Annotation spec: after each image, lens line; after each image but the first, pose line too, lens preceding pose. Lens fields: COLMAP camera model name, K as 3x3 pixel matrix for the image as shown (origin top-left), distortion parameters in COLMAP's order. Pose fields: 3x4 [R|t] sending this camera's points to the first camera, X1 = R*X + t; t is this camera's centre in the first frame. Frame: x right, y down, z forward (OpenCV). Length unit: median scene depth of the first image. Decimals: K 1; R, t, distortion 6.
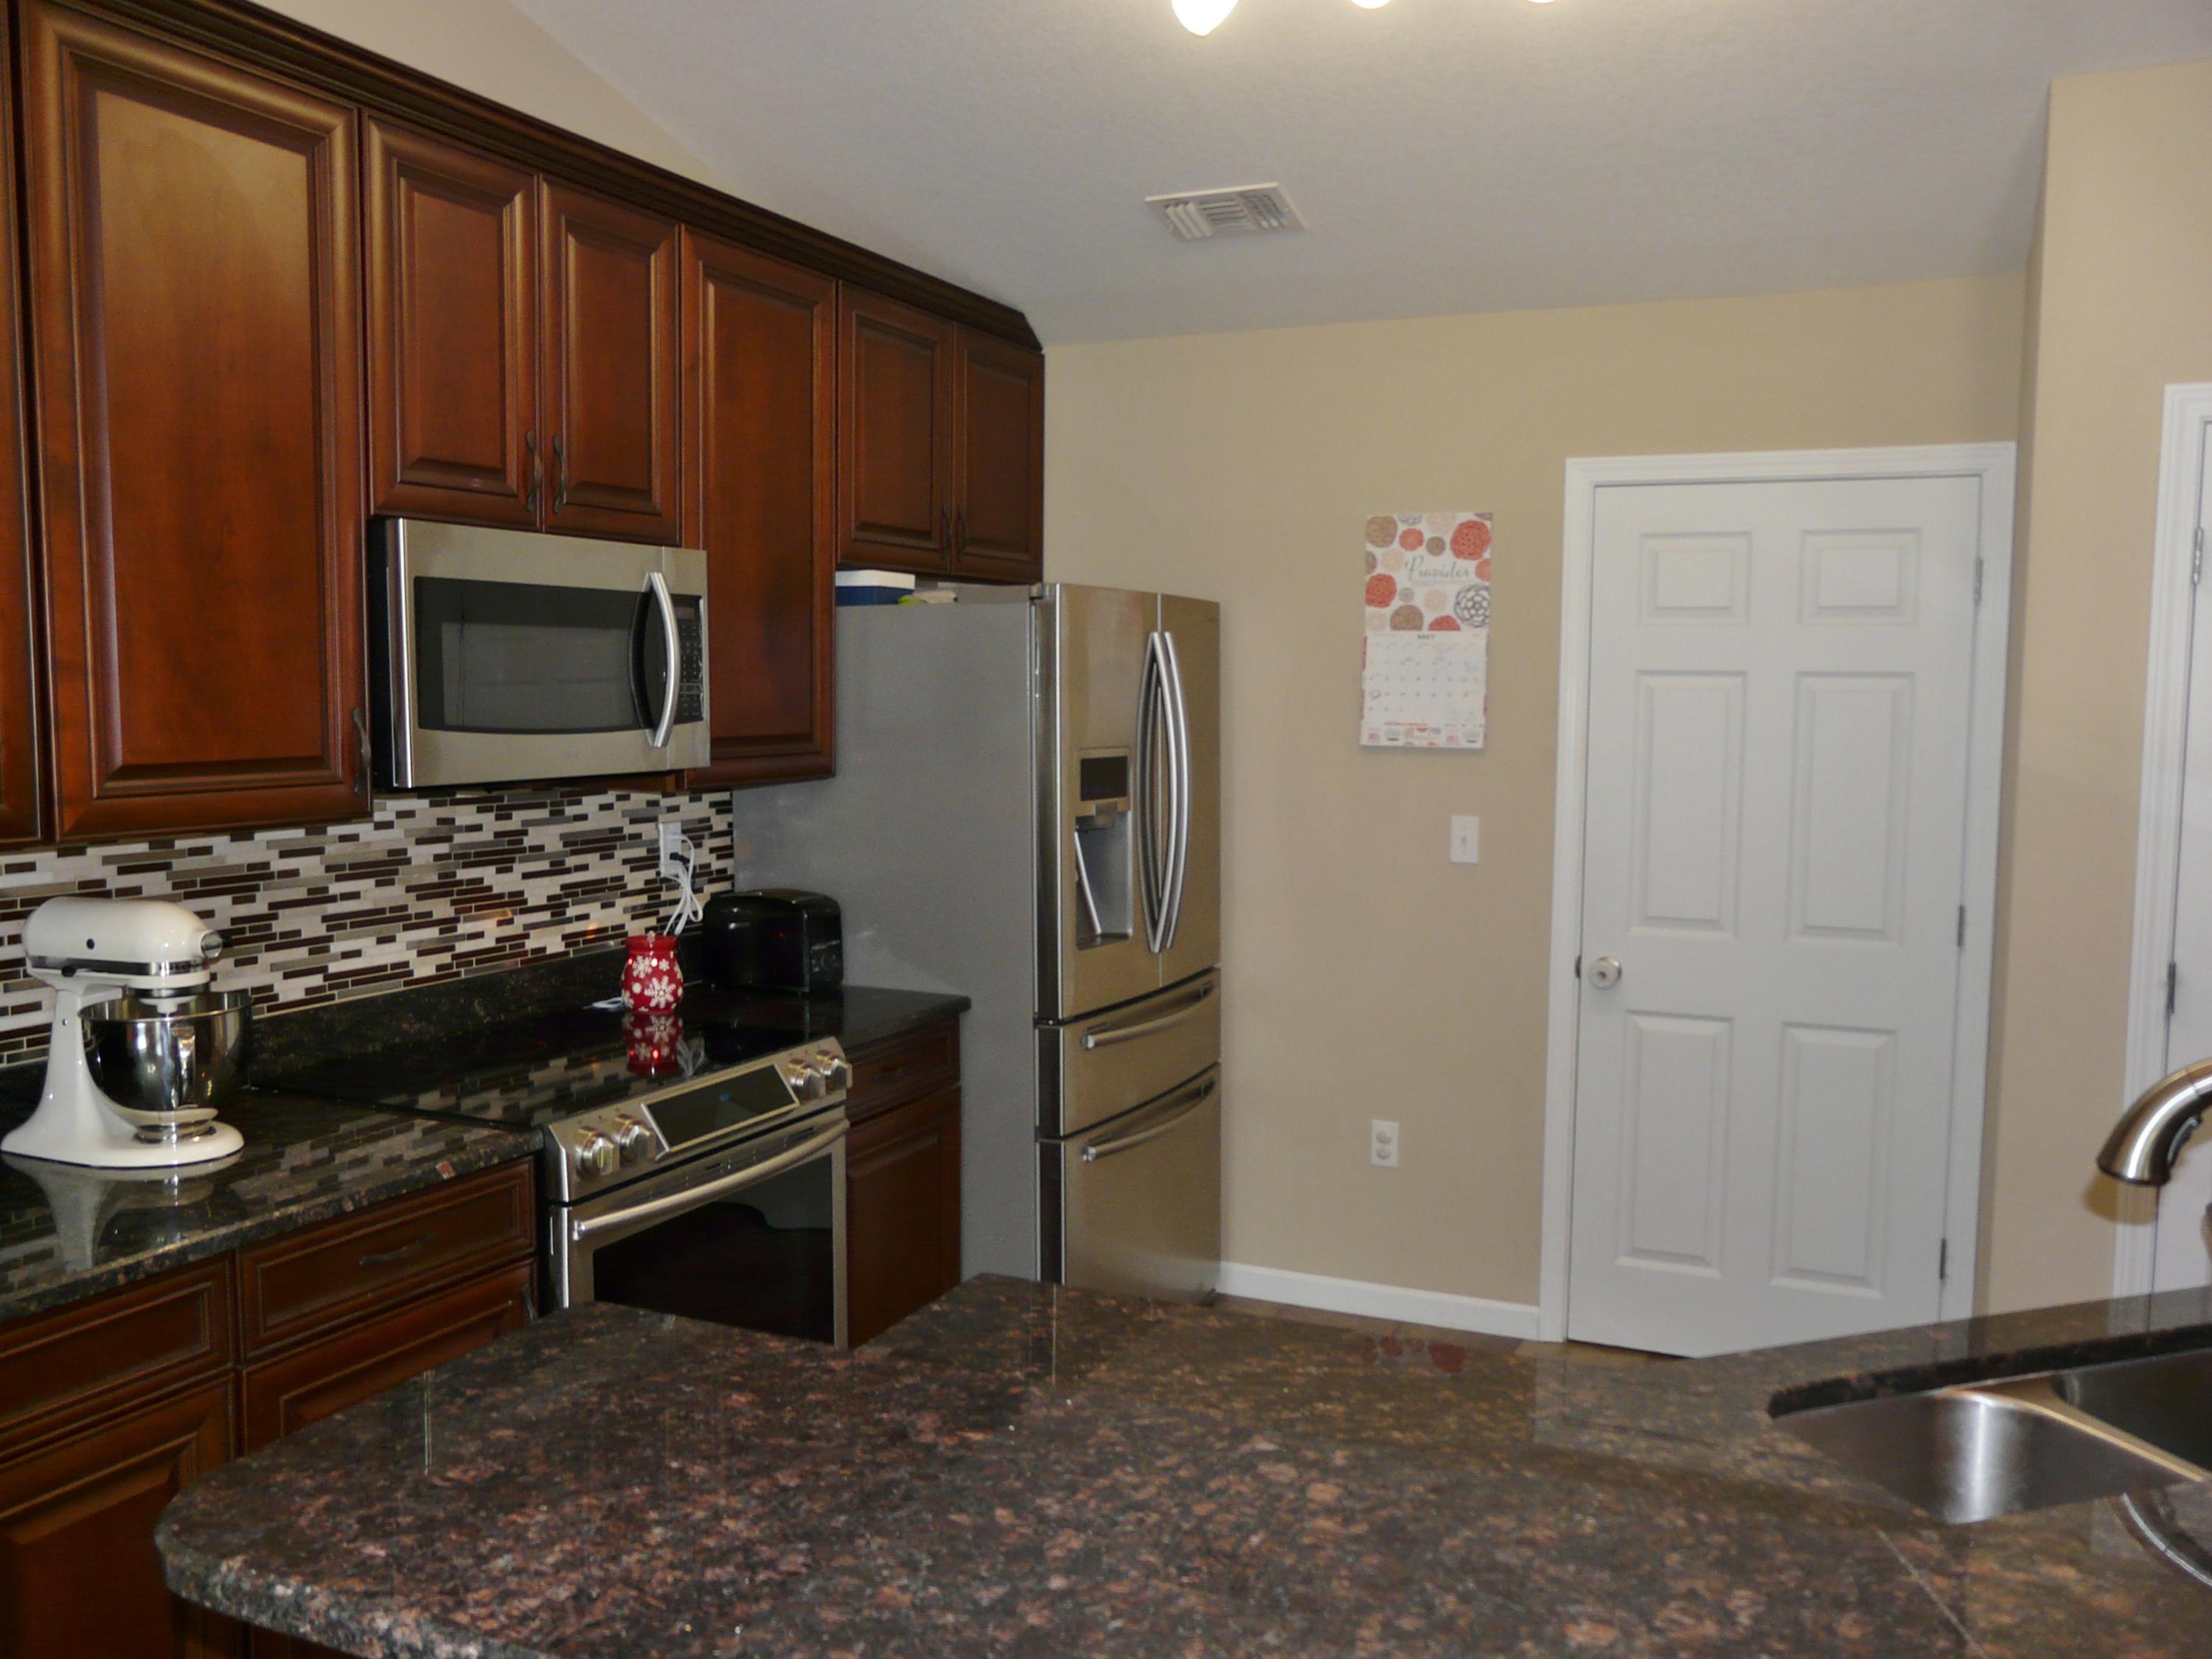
lens RADIAL K [[1833.6, 0, 1094.4], [0, 1833.6, 835.8], [0, 0, 1]] dist [-0.084432, 0.118426]
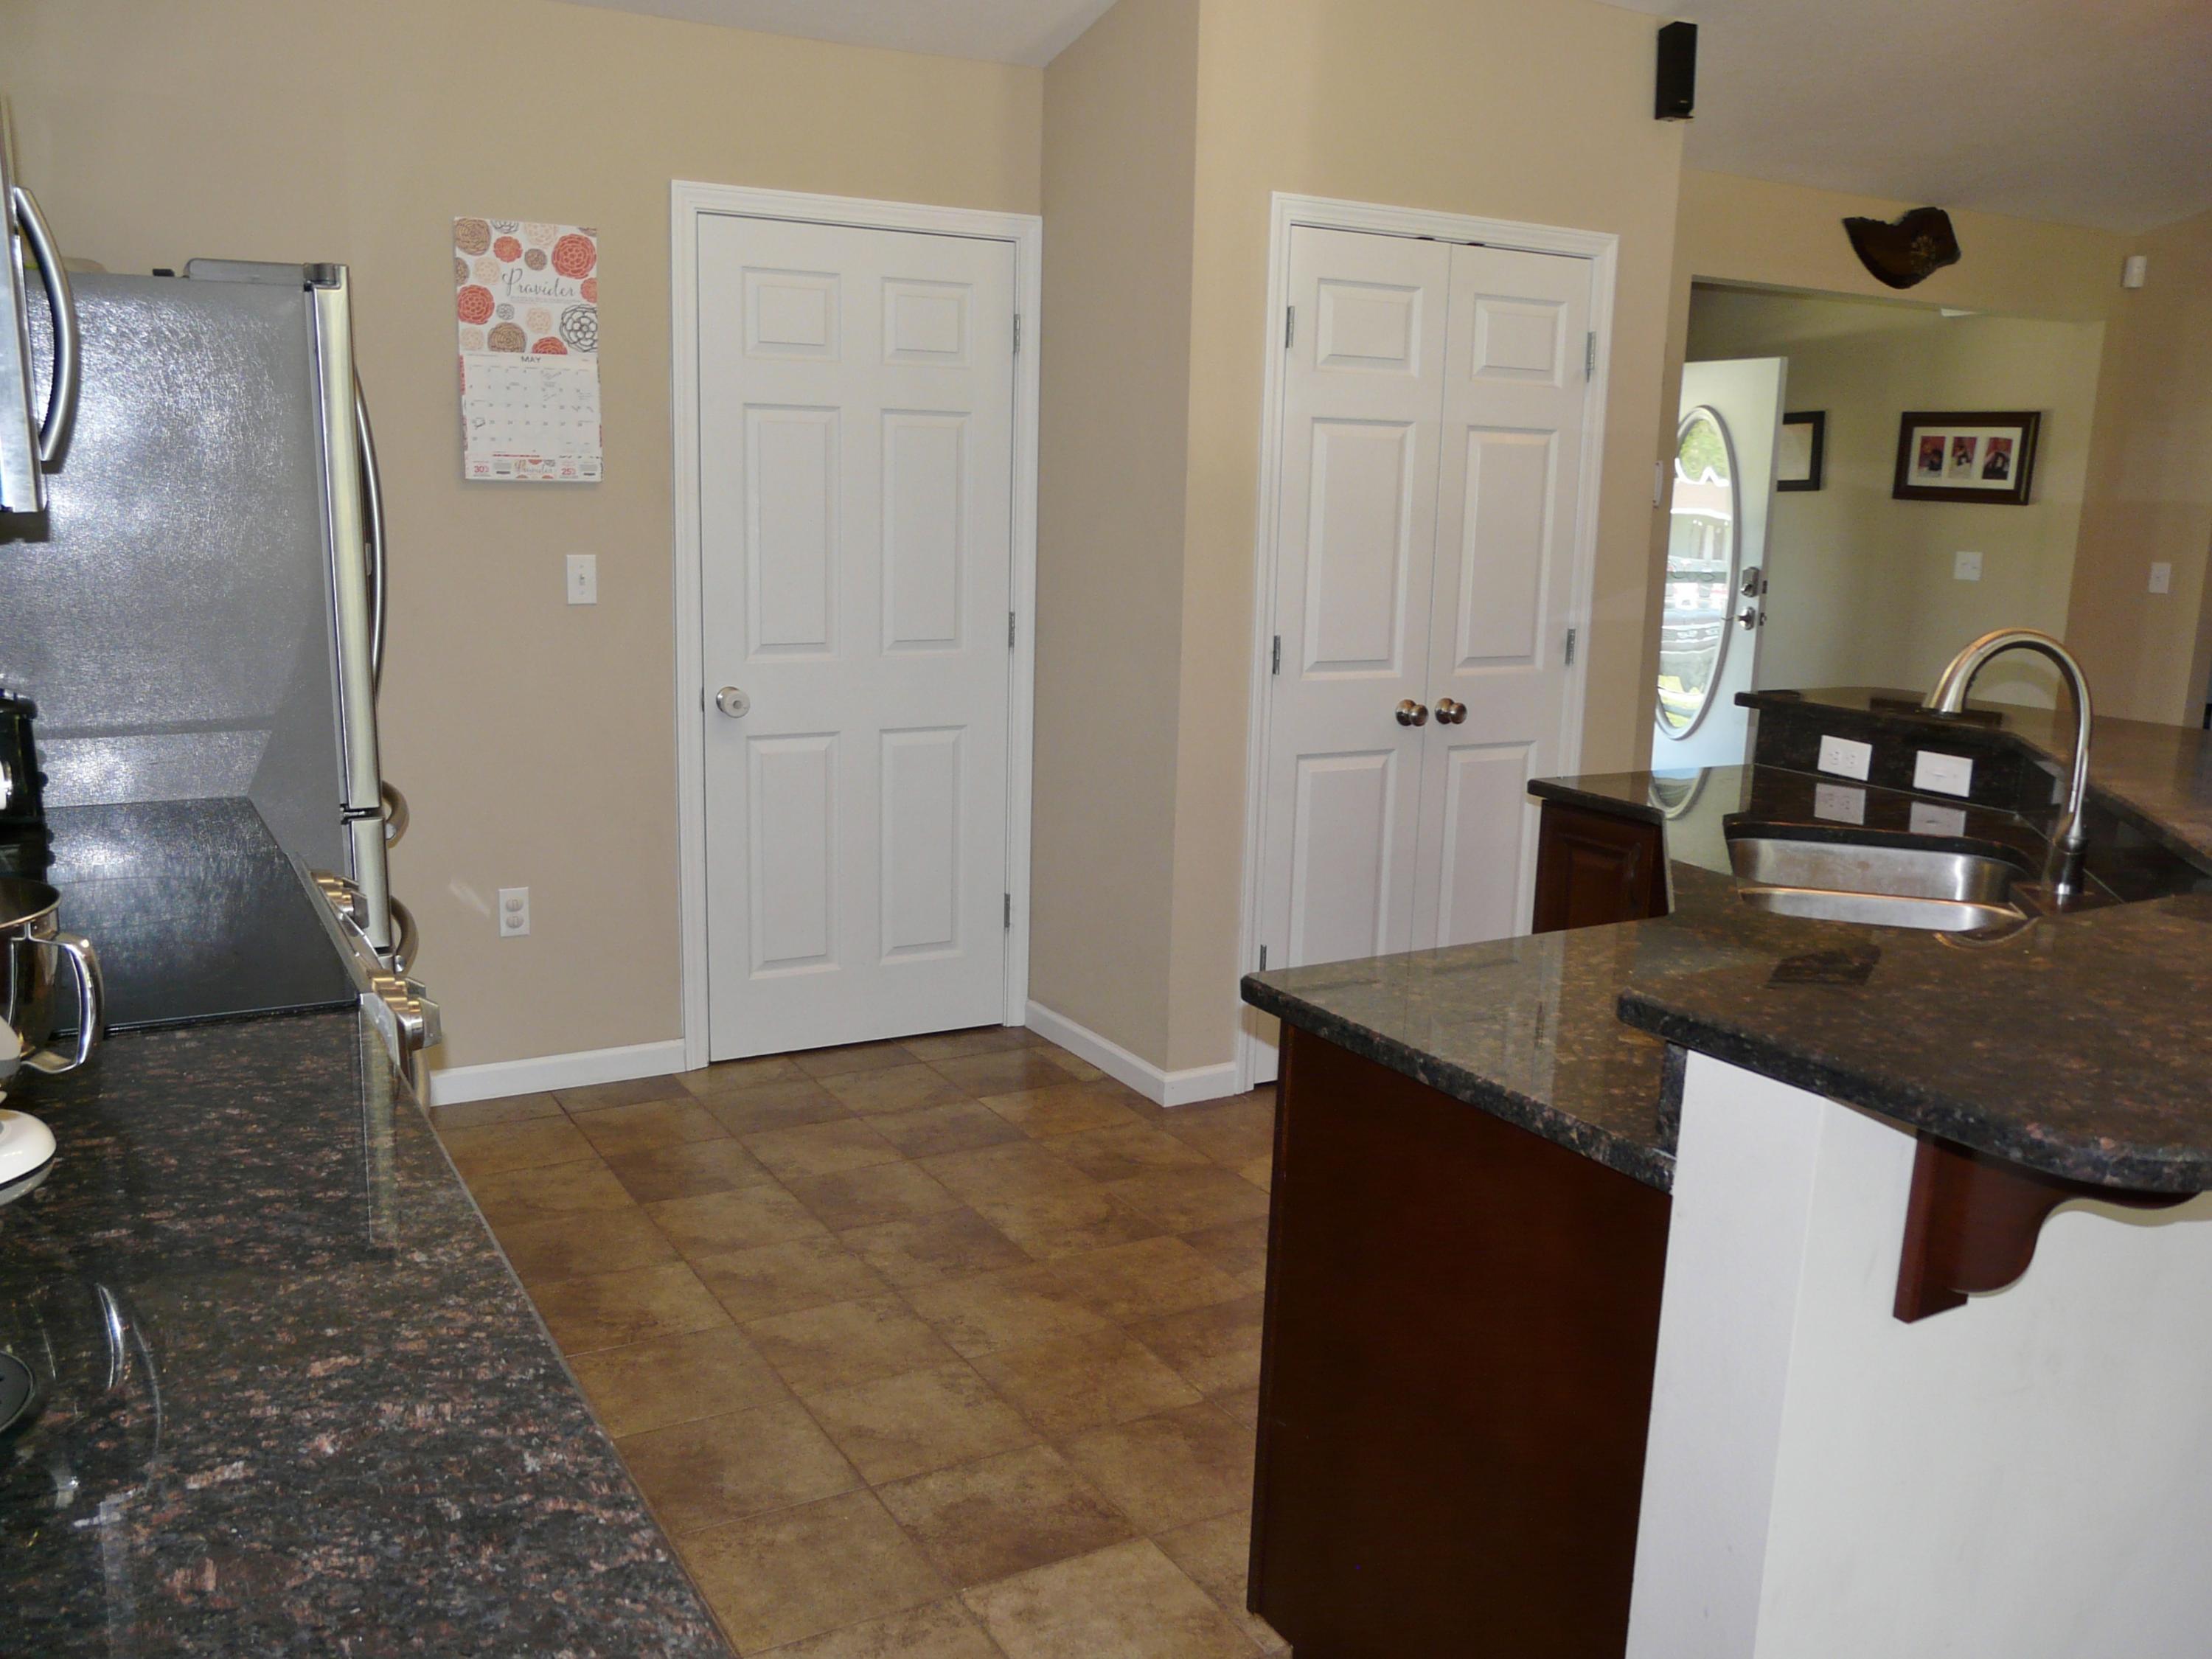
lens RADIAL K [[1833.6, 0, 1094.4], [0, 1833.6, 835.8], [0, 0, 1]] dist [-0.084432, 0.118426]
pose [[0.584720, -0.151310, 0.796999, -0.419472], [0.048387, 0.987207, 0.151922, 0.002984], [-0.809791, -0.050268, 0.584561, 0.223221]]
